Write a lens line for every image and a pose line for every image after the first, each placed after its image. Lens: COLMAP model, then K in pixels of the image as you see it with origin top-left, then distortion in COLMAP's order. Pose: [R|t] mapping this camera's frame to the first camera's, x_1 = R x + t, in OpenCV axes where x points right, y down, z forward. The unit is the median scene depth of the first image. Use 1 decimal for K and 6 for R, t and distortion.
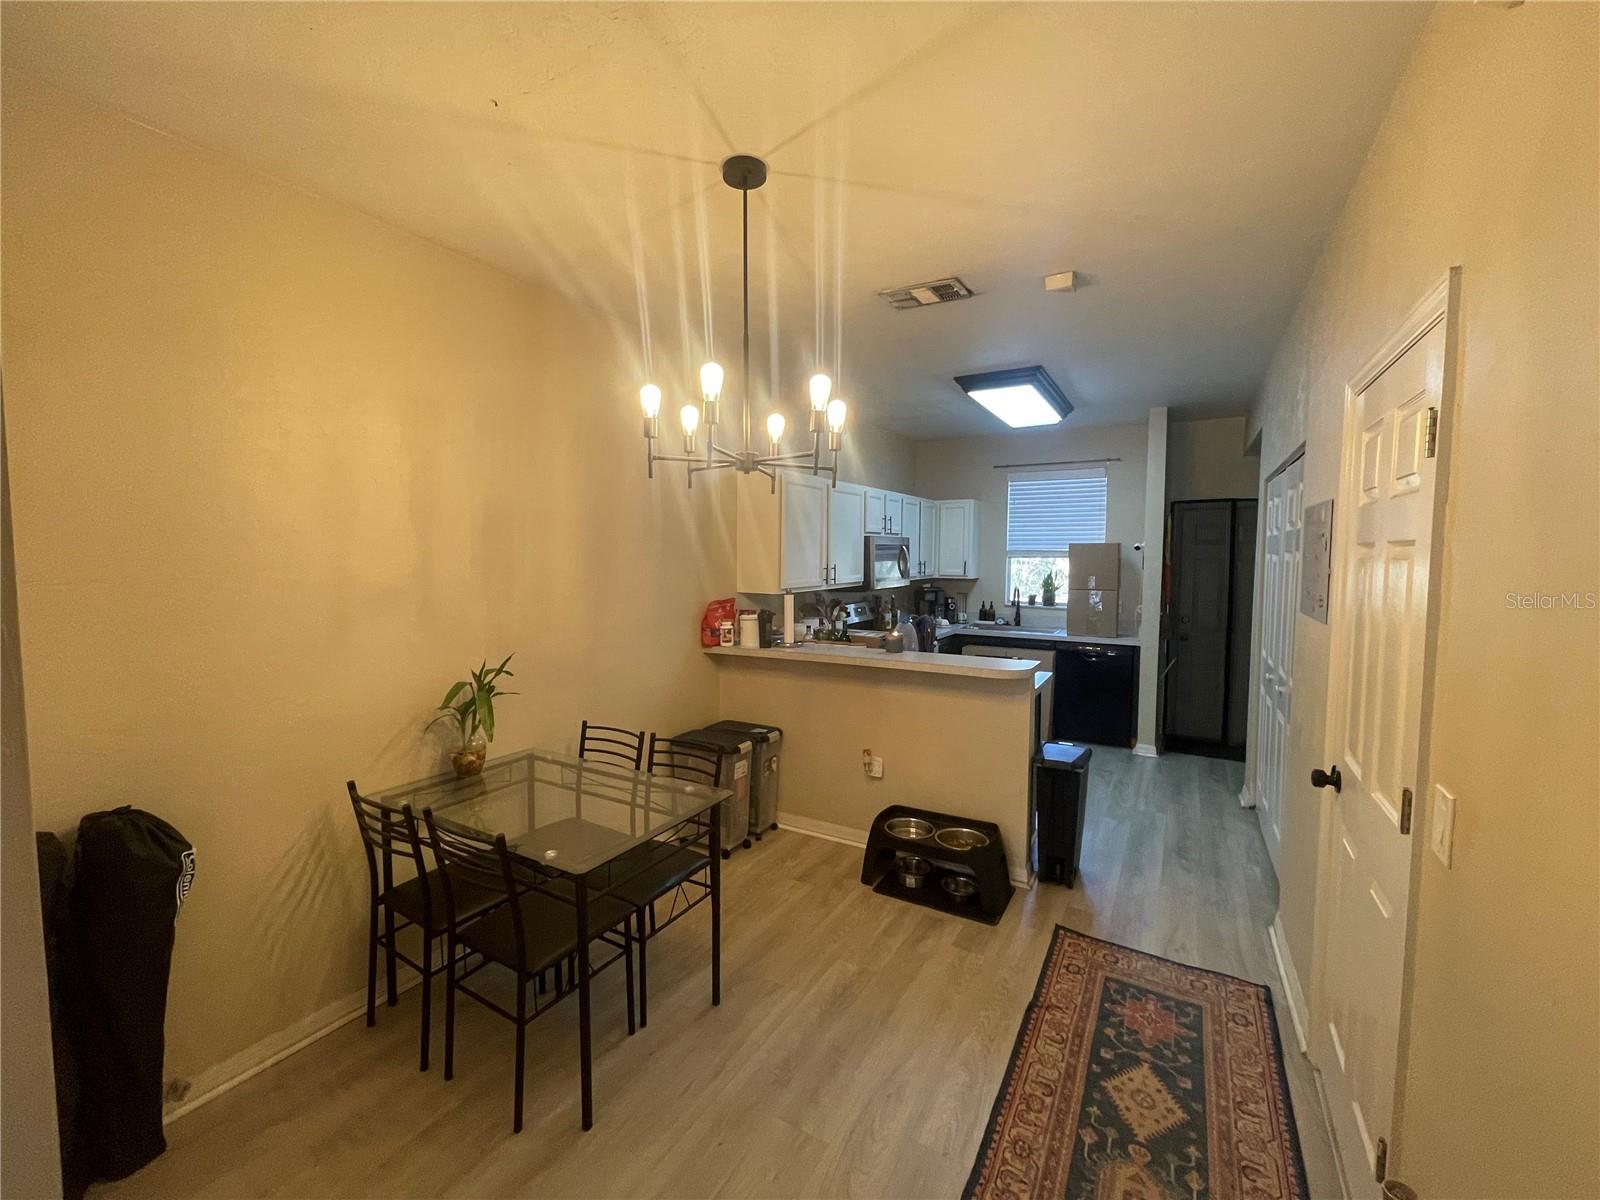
lens RADIAL K [[652.7, 0, 802.9], [0, 652.7, 597.2], [0, 0, 1]] dist [-0.004250, -0.000699]
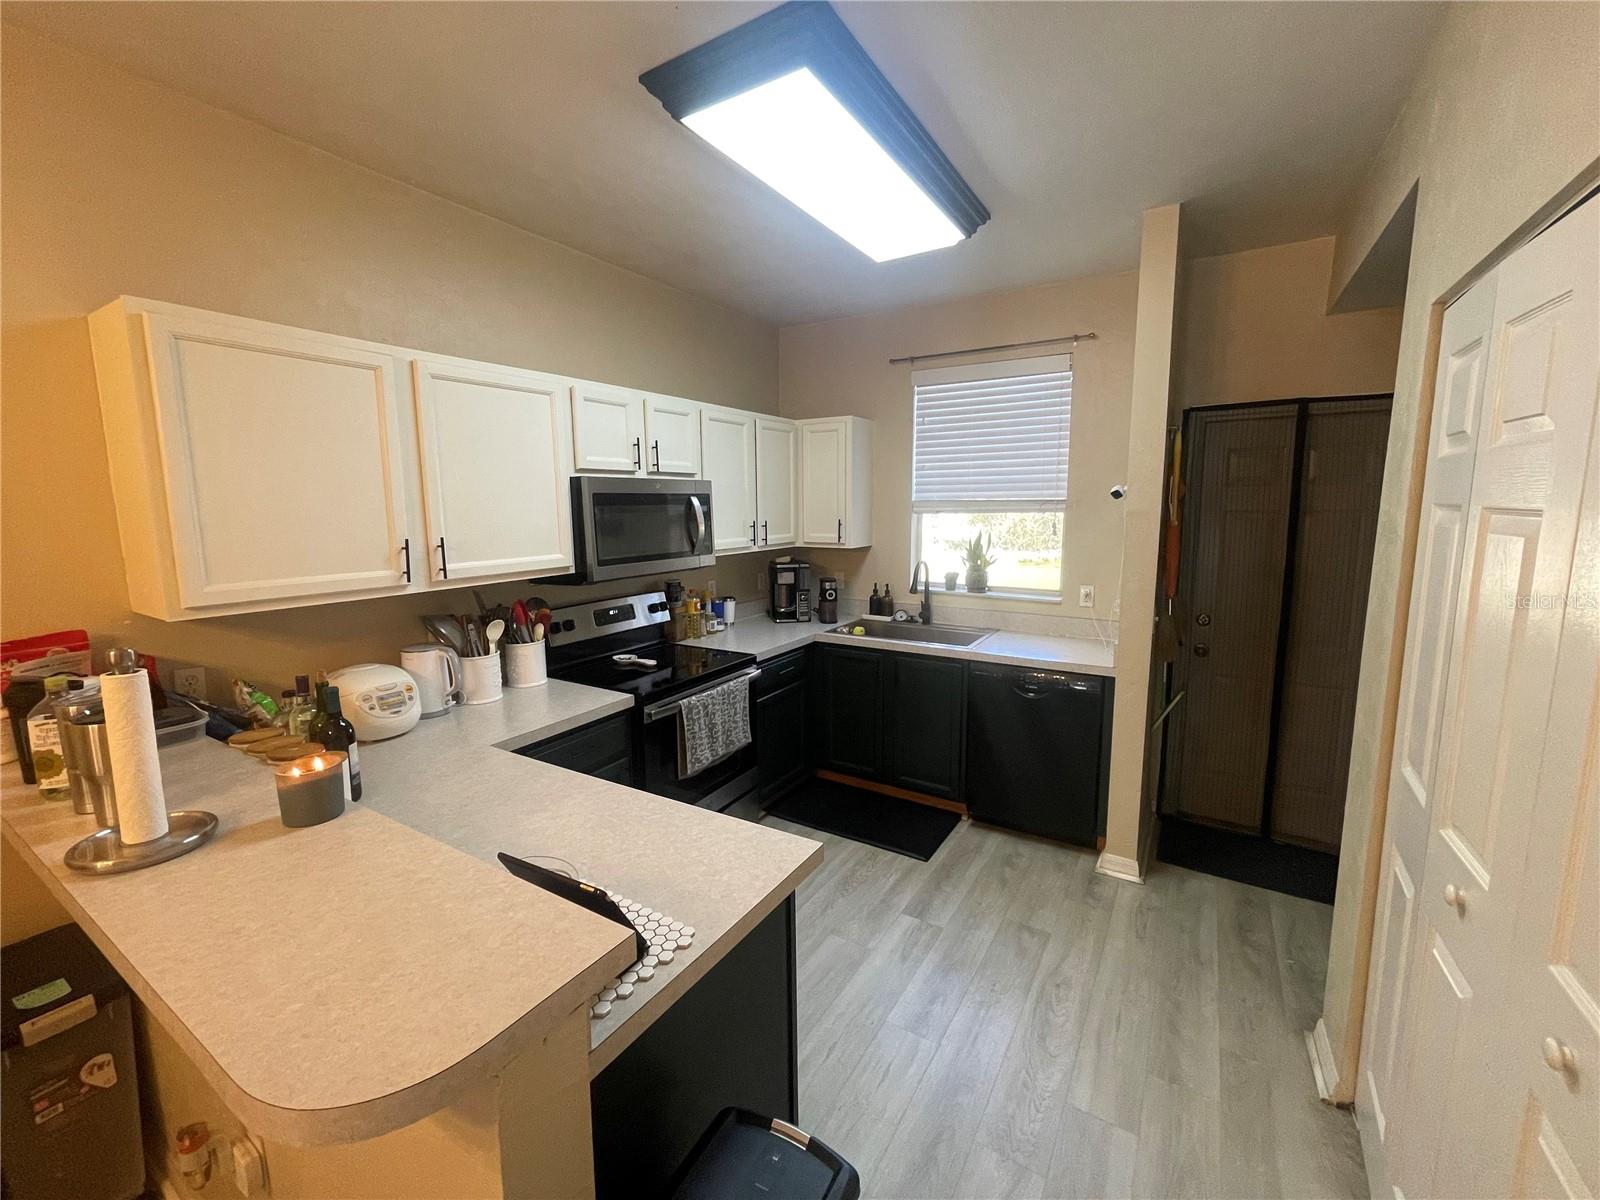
lens RADIAL K [[652.7, 0, 792.9], [0, 652.7, 594.4], [0, 0, 1]] dist [-0.004250, -0.000699]
pose [[0.999427, -0.006113, -0.033290, 0.228880], [0.008358, 0.997670, 0.067715, -0.027719], [0.032798, -0.067954, 0.997149, 0.389357]]
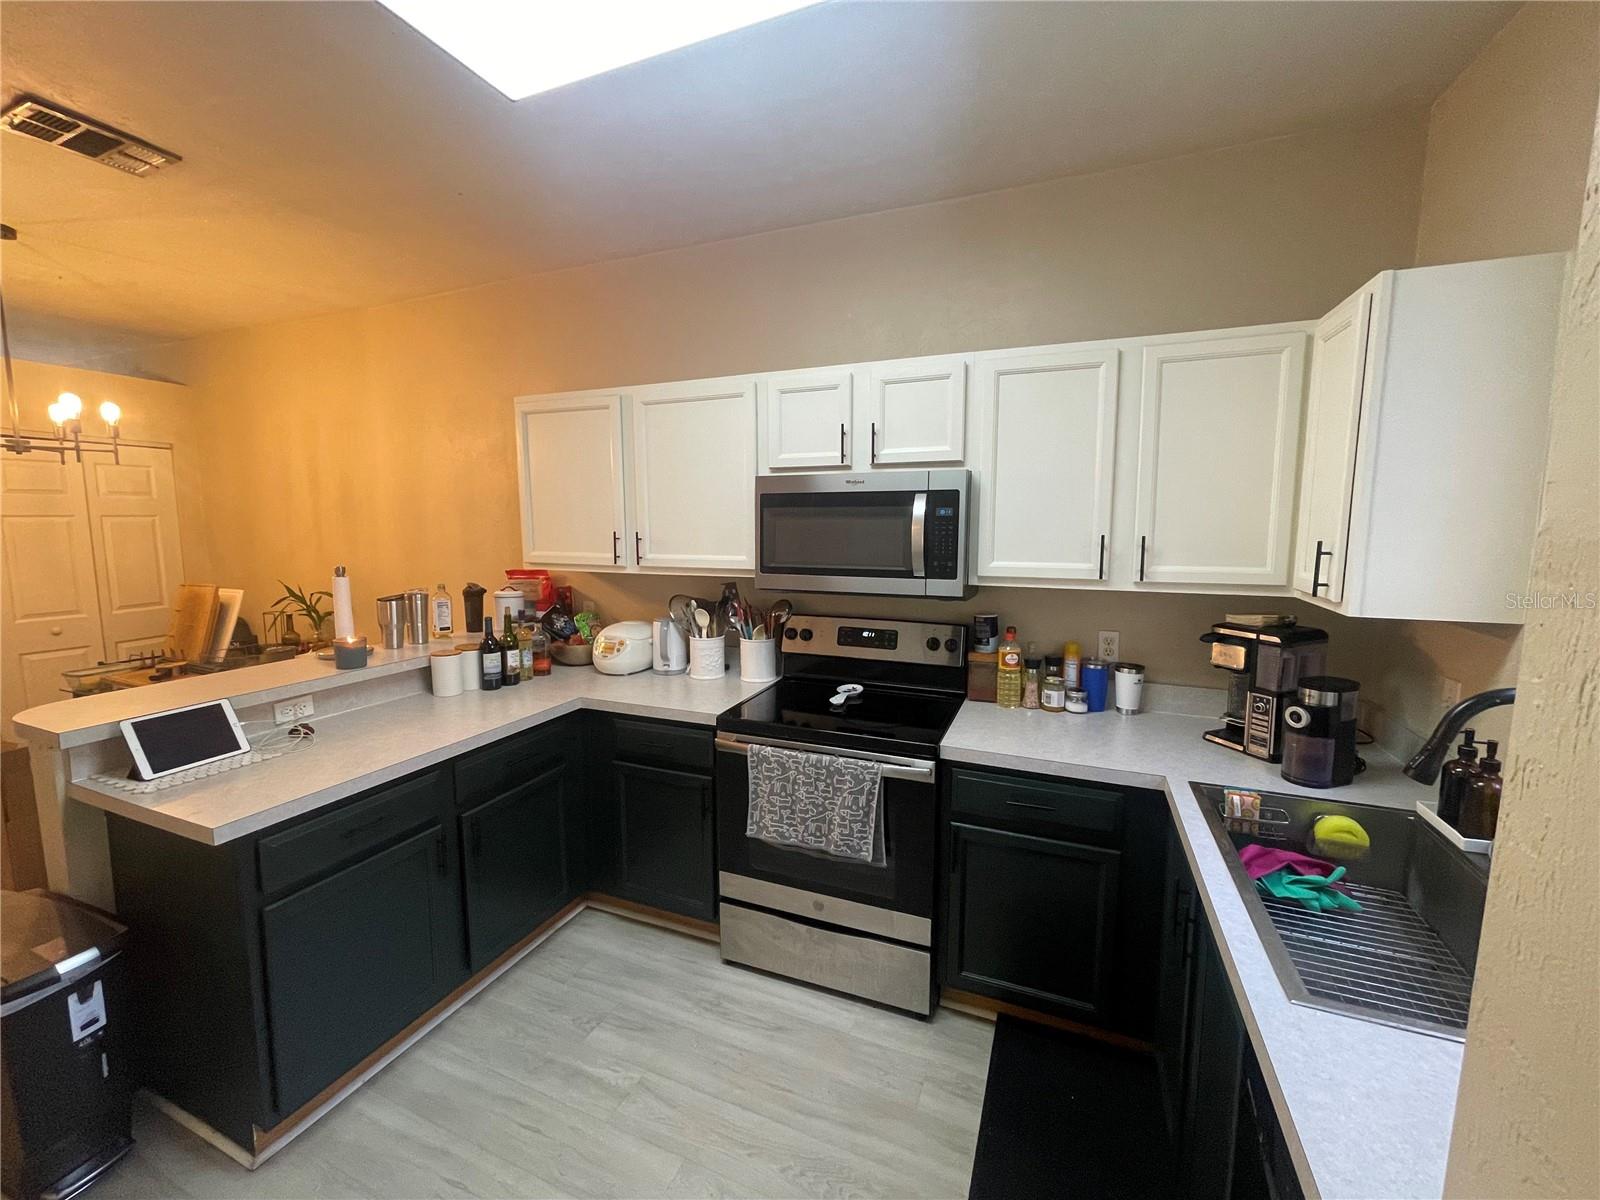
lens RADIAL K [[652.7, 0, 797.2], [0, 652.7, 590.1], [0, 0, 1]] dist [-0.004250, -0.000699]
pose [[0.129840, 0.117307, -0.984571, 0.477130], [-0.067058, 0.991742, 0.109318, -0.052171], [0.989265, 0.051829, 0.136634, 0.775275]]
